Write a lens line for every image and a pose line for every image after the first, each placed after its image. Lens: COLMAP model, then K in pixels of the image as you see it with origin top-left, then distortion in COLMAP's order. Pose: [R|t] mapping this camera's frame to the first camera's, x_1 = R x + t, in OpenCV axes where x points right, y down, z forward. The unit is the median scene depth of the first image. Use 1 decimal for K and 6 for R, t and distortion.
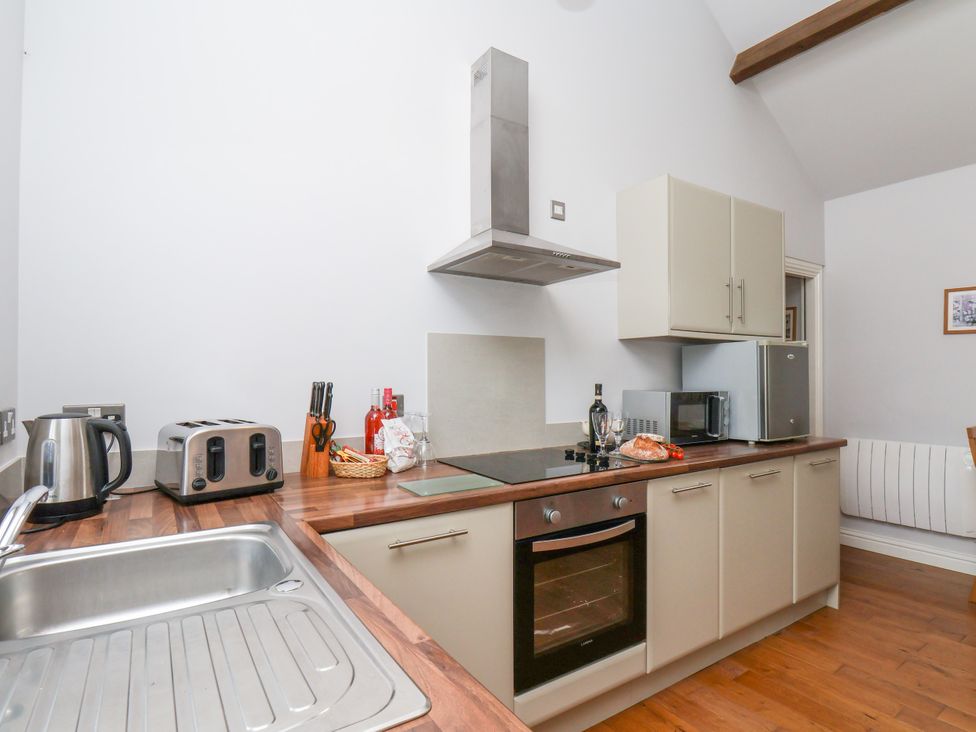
lens RADIAL K [[510.1, 0, 485.8], [0, 510.1, 376.9], [0, 0, 1]] dist [-0.005065, -0.007777]
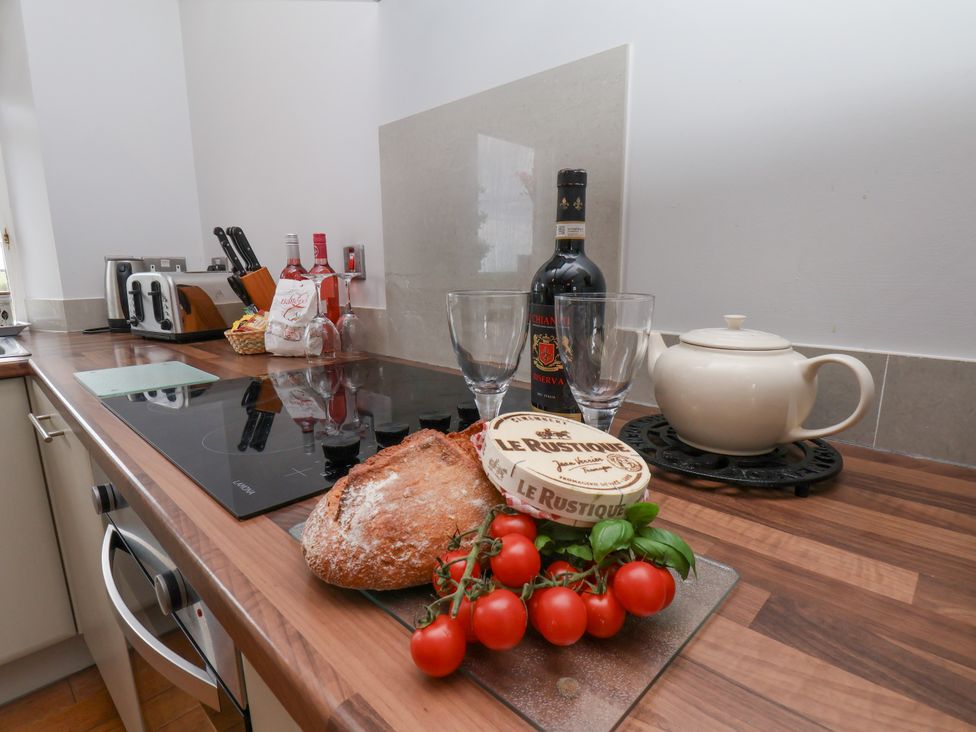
lens RADIAL K [[510.1, 0, 492.5], [0, 510.1, 372.1], [0, 0, 1]] dist [-0.005065, -0.007777]
pose [[0.240170, 0.194044, -0.951139, 0.555847], [0.004316, 0.979594, 0.200939, 0.070732], [0.970721, -0.052364, 0.234432, 1.119561]]
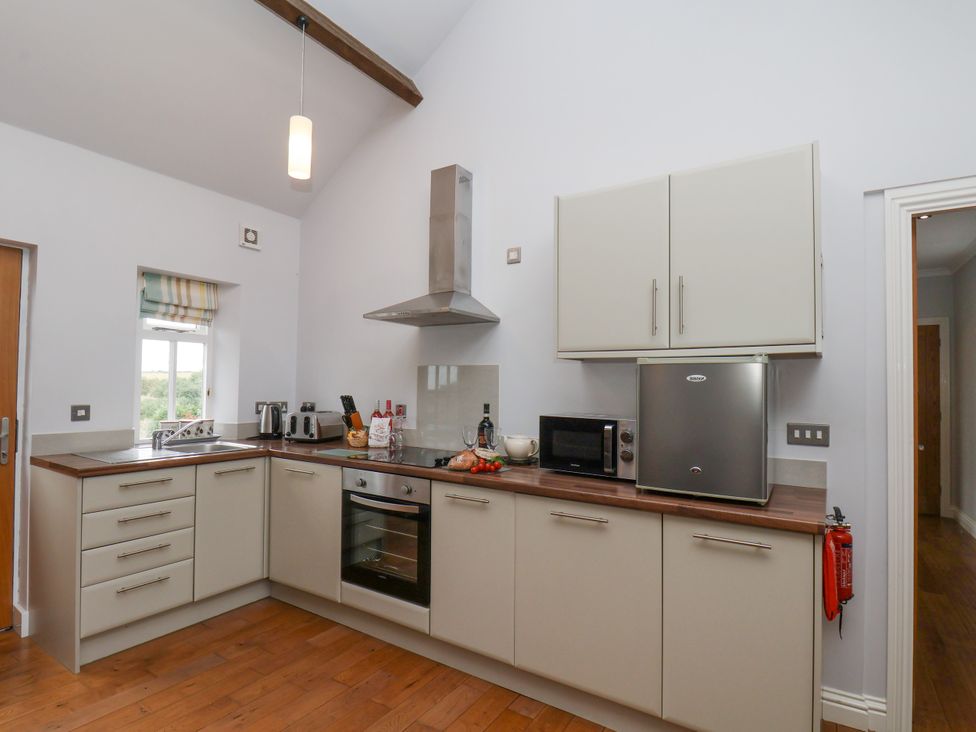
lens RADIAL K [[510.1, 0, 489.5], [0, 510.1, 373.2], [0, 0, 1]] dist [-0.005065, -0.007777]
pose [[0.409164, -0.014172, -0.912351, 1.615025], [-0.013706, 0.999671, -0.021675, -0.038750], [0.912358, 0.021373, 0.408836, 0.642067]]
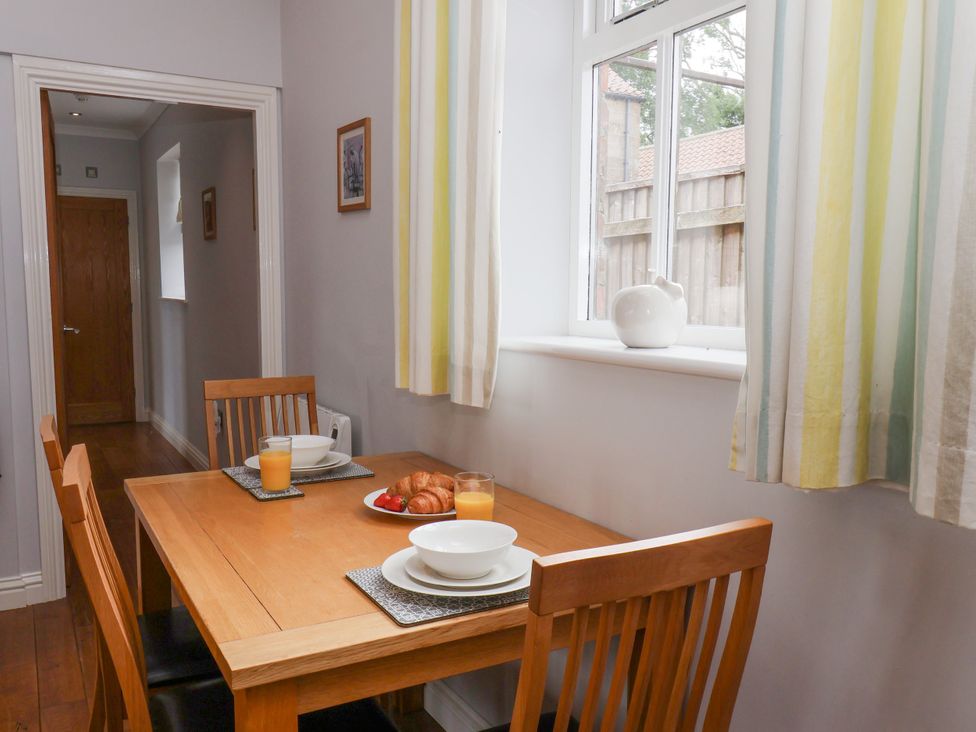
lens RADIAL K [[840.3, 0, 480.7], [0, 840.3, 386.7], [0, 0, 1]] dist [0.008717, 0.007335]
pose [[0.997083, 0.022357, -0.072983, 2.065421], [-0.013795, 0.993180, 0.115776, -0.007303], [0.075074, -0.114431, 0.990590, 0.144097]]
